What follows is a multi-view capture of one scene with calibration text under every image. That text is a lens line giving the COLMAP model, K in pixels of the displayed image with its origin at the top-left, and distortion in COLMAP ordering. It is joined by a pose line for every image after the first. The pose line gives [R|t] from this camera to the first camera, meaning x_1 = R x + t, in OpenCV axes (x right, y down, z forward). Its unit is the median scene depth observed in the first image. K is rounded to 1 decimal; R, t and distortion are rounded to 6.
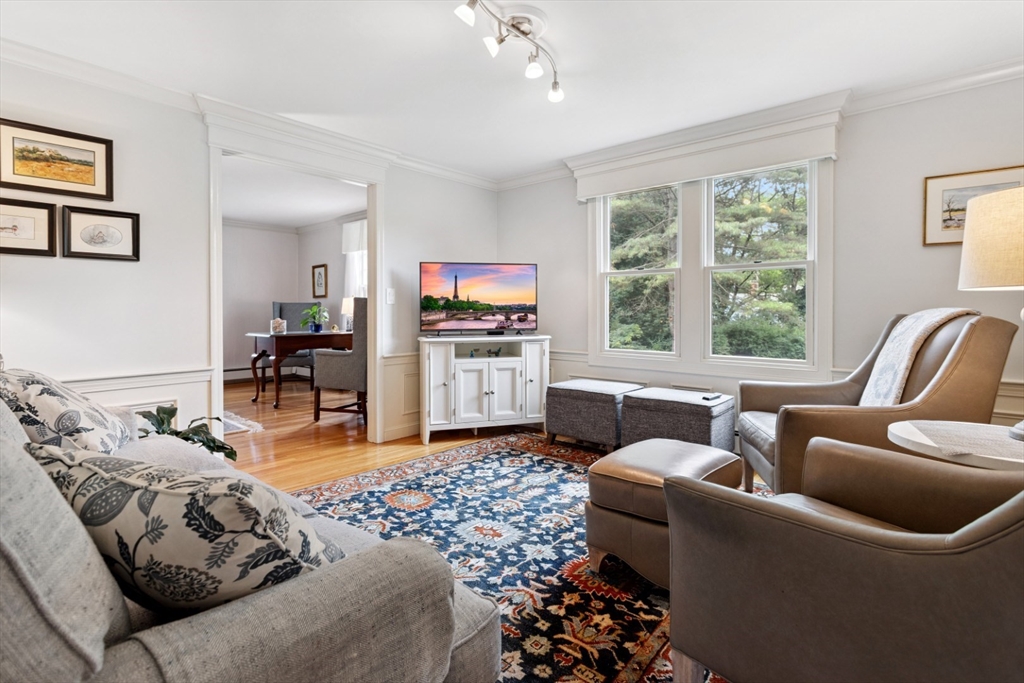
lens RADIAL K [[518.8, 0, 526.6], [0, 518.8, 312.4], [0, 0, 1]] dist [-0.001208, -0.000119]
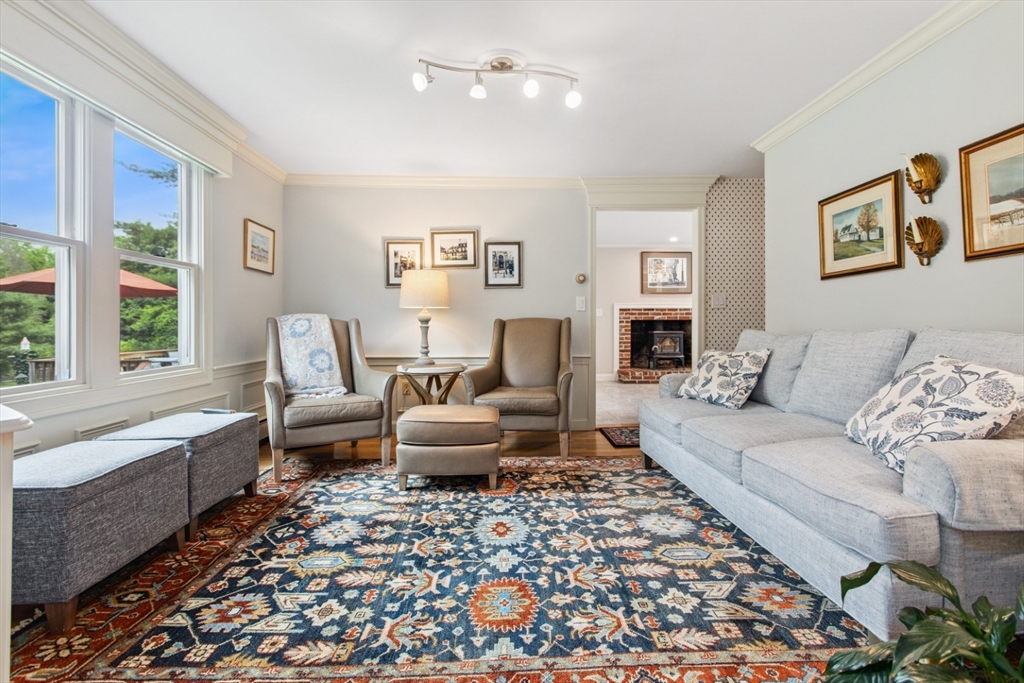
lens RADIAL K [[485.6, 0, 512.6], [0, 485.6, 333.0], [0, 0, 1]] dist [0.002843, 0.000546]
pose [[-0.687489, -0.007433, 0.726157, -0.698425], [0.007267, 0.999827, 0.017114, 0.025502], [-0.726159, 0.017043, -0.687316, 1.474315]]
